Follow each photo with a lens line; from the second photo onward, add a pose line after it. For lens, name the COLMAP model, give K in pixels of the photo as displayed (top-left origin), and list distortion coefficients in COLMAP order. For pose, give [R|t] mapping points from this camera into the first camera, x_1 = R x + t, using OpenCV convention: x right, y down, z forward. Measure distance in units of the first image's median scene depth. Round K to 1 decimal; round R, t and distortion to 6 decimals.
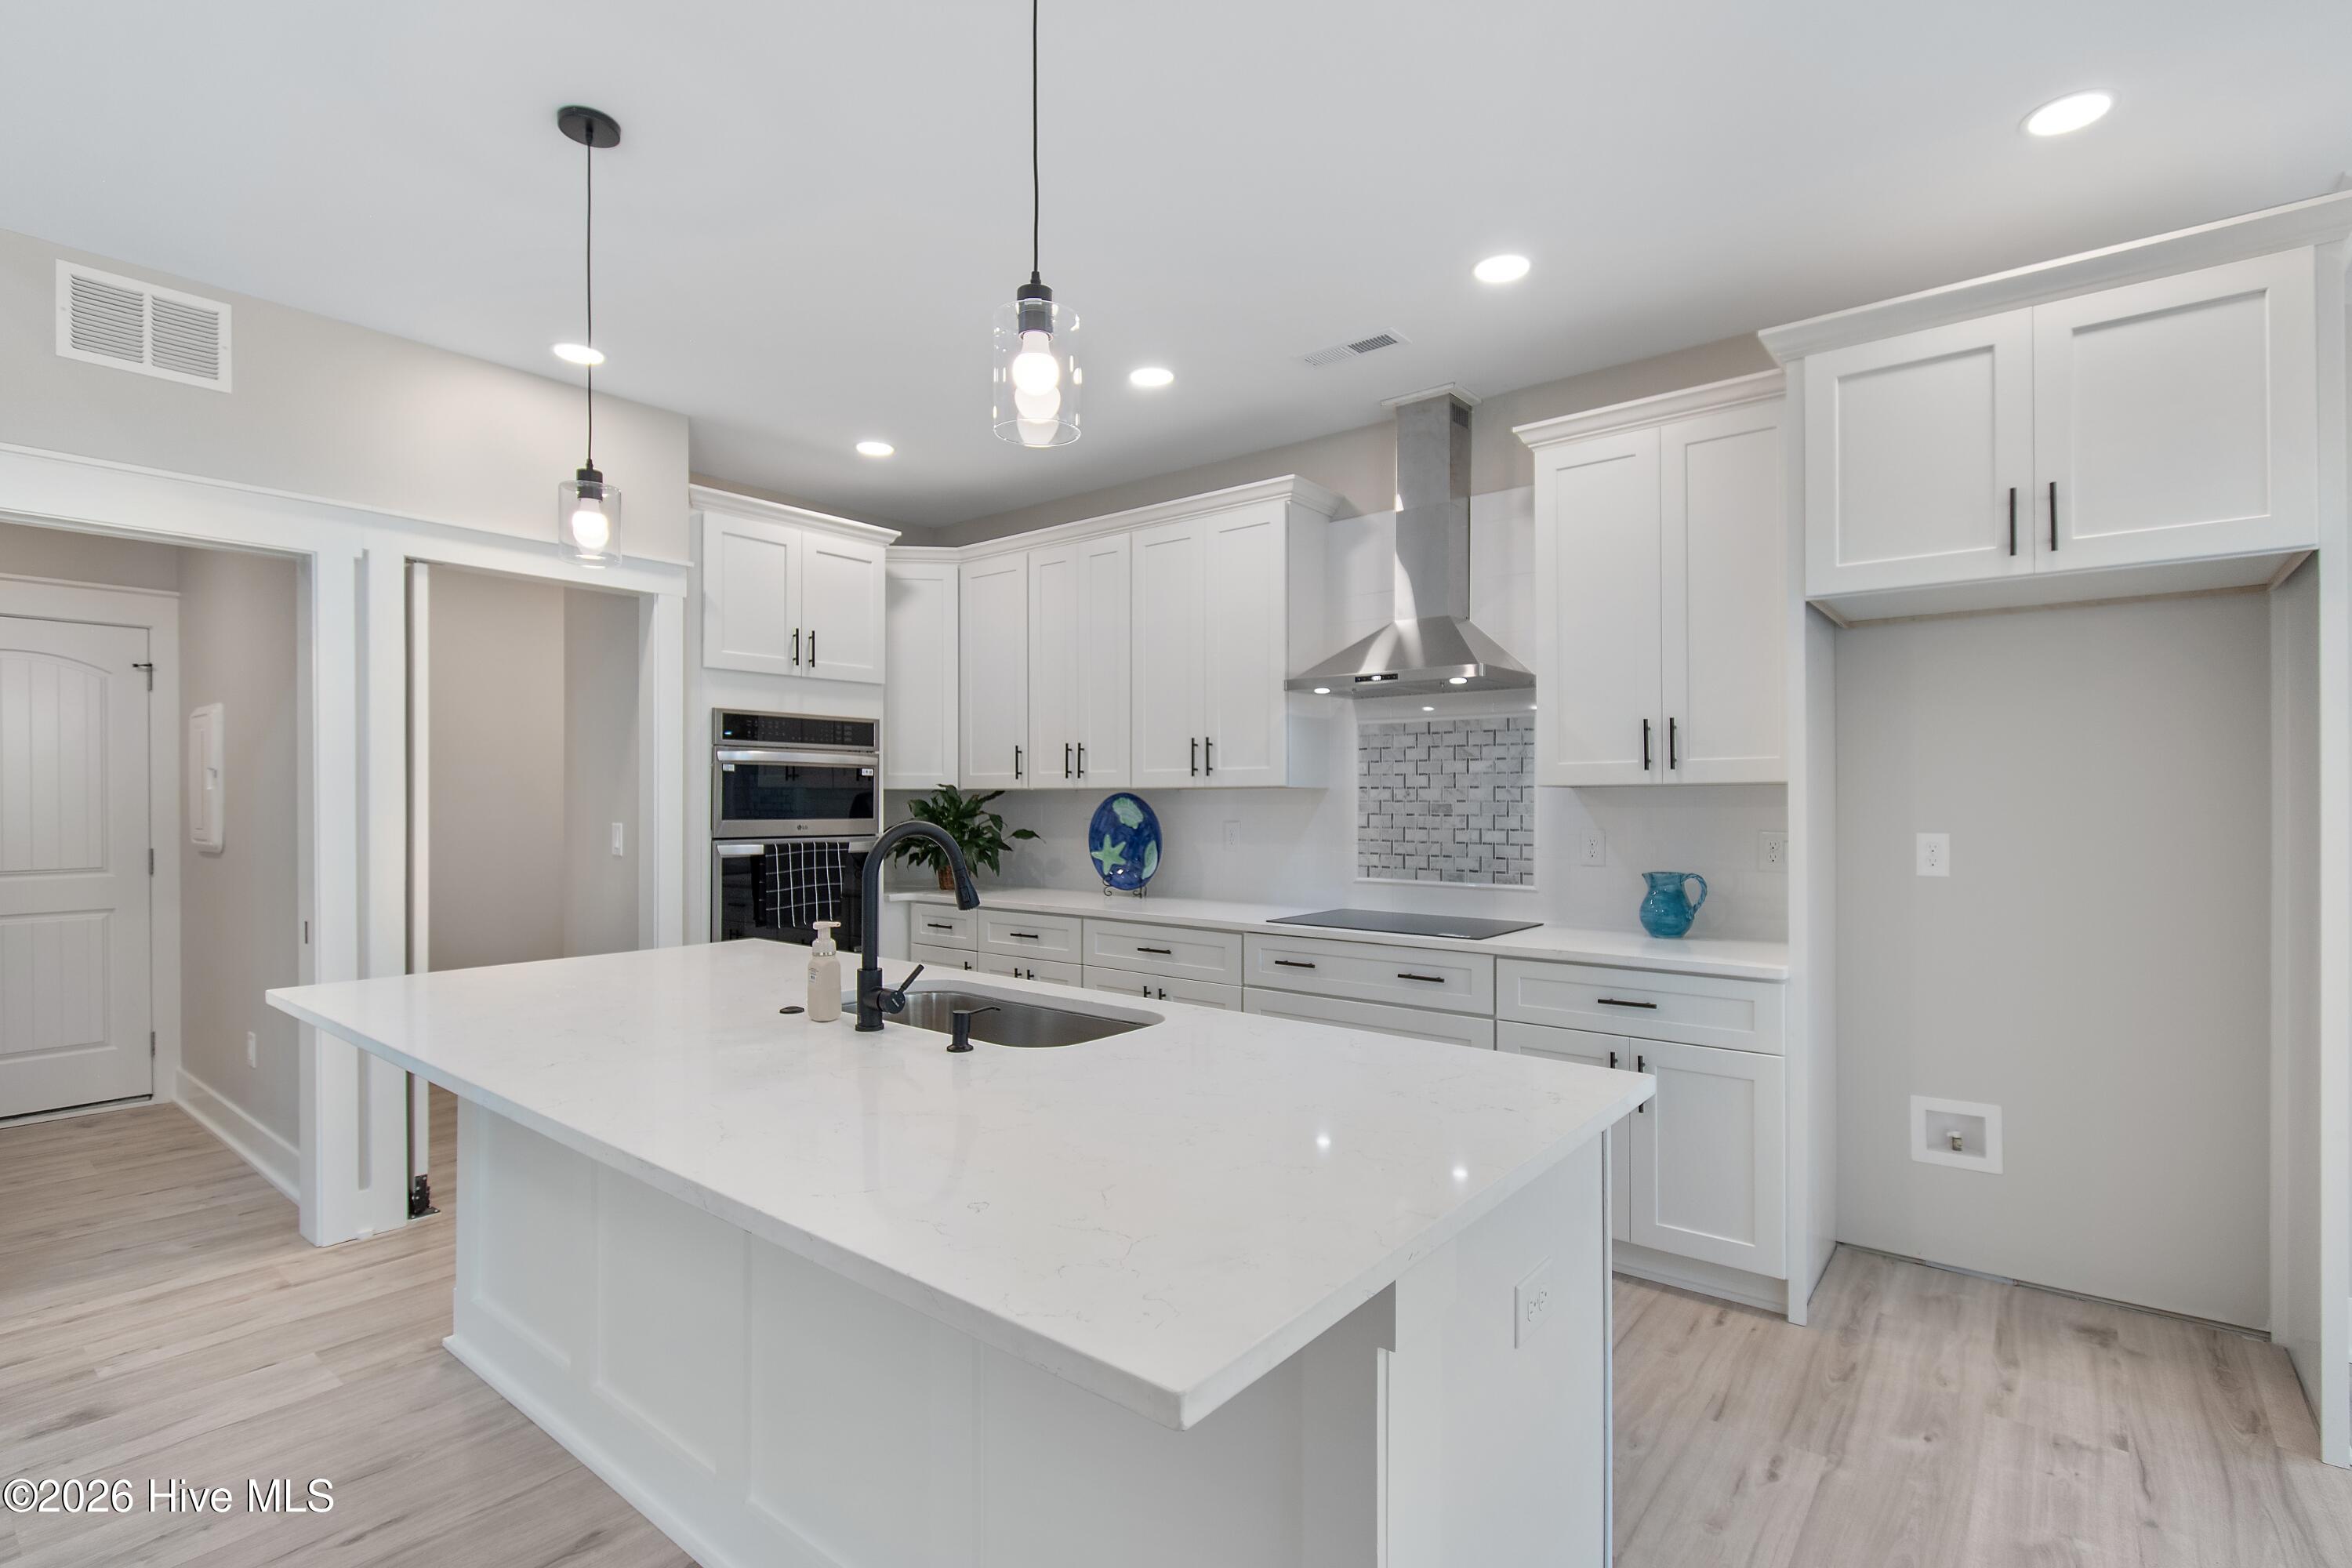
lens RADIAL K [[1098.4, 0, 1179.2], [0, 1098.4, 797.7], [0, 0, 1]] dist [0.002327, 0.000285]
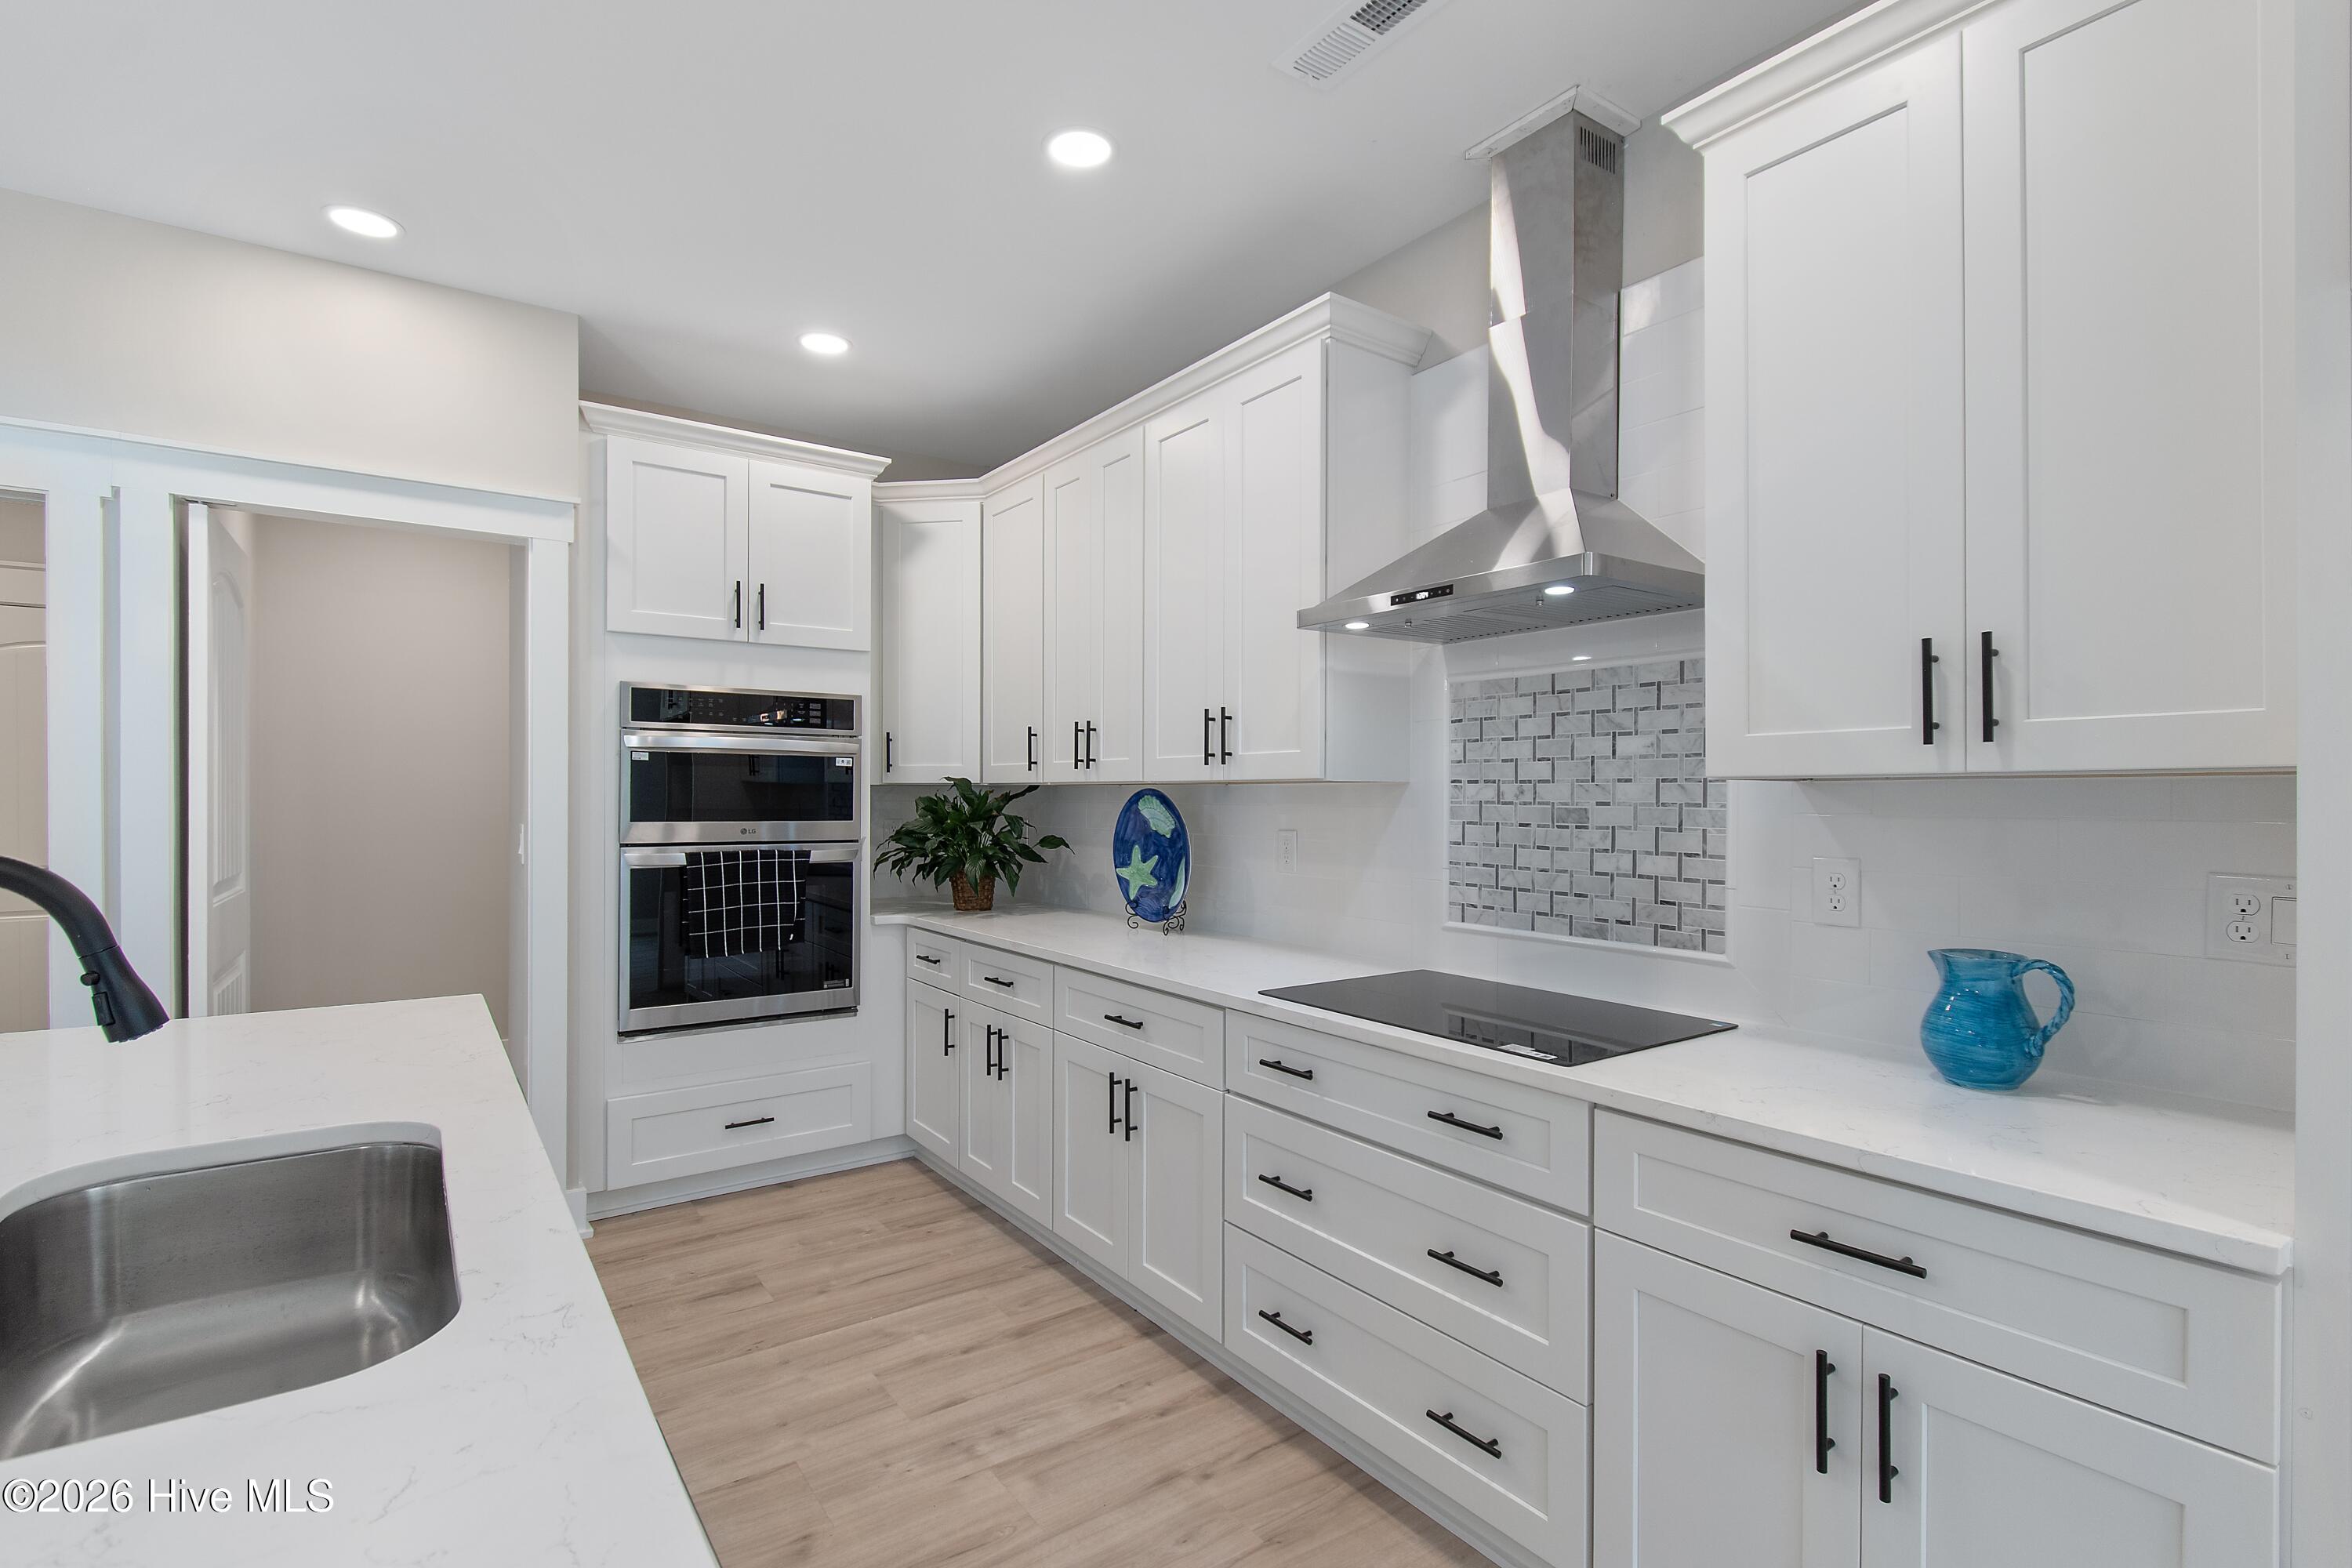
lens RADIAL K [[1095.0, 0, 1171.8], [0, 1095.0, 794.5], [0, 0, 1]] dist [-0.000341, -0.000470]
pose [[0.963210, 0.003673, -0.268723, 0.181859], [-0.003282, 0.999993, 0.001906, -0.002270], [0.268728, -0.000954, 0.963216, 0.347281]]
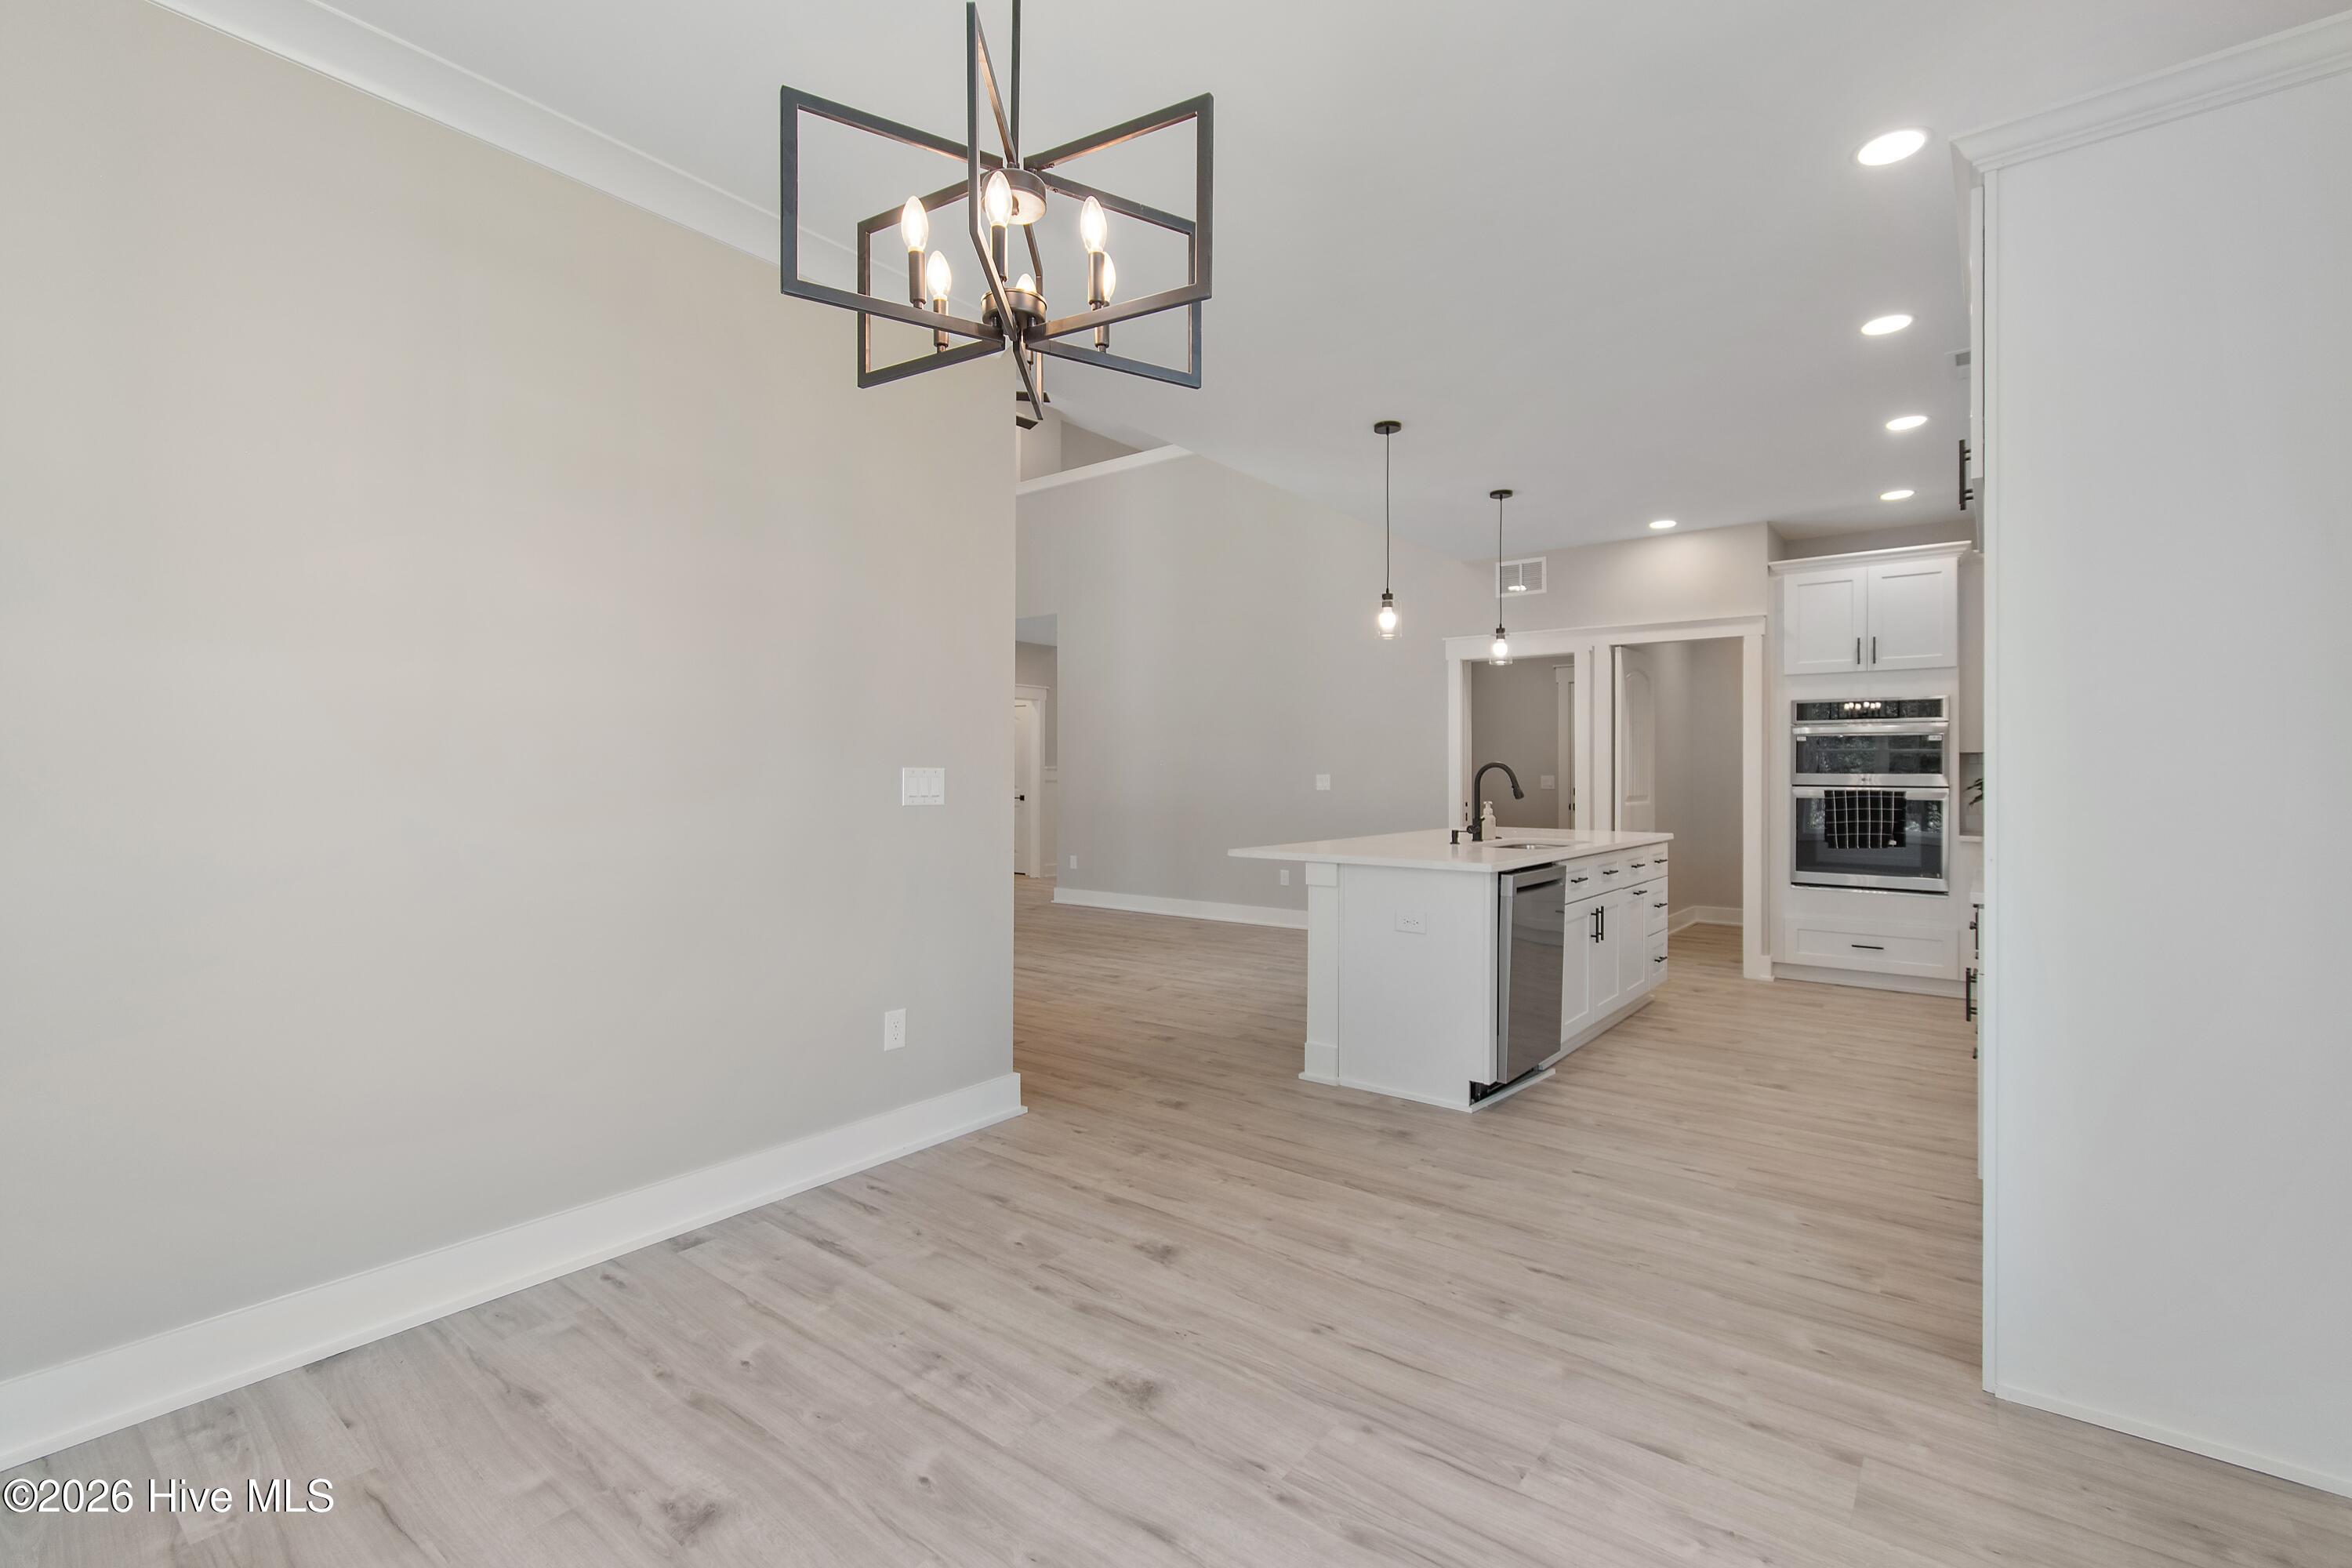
lens RADIAL K [[1038.3, 0, 1181.6], [0, 1038.3, 780.5], [0, 0, 1]] dist [0.001596, -0.000087]
pose [[0.016347, 0.009153, -0.999824, 1.047571], [-0.000198, 0.999958, 0.009151, 0.017801], [0.999866, 0.000049, 0.016348, 0.121871]]
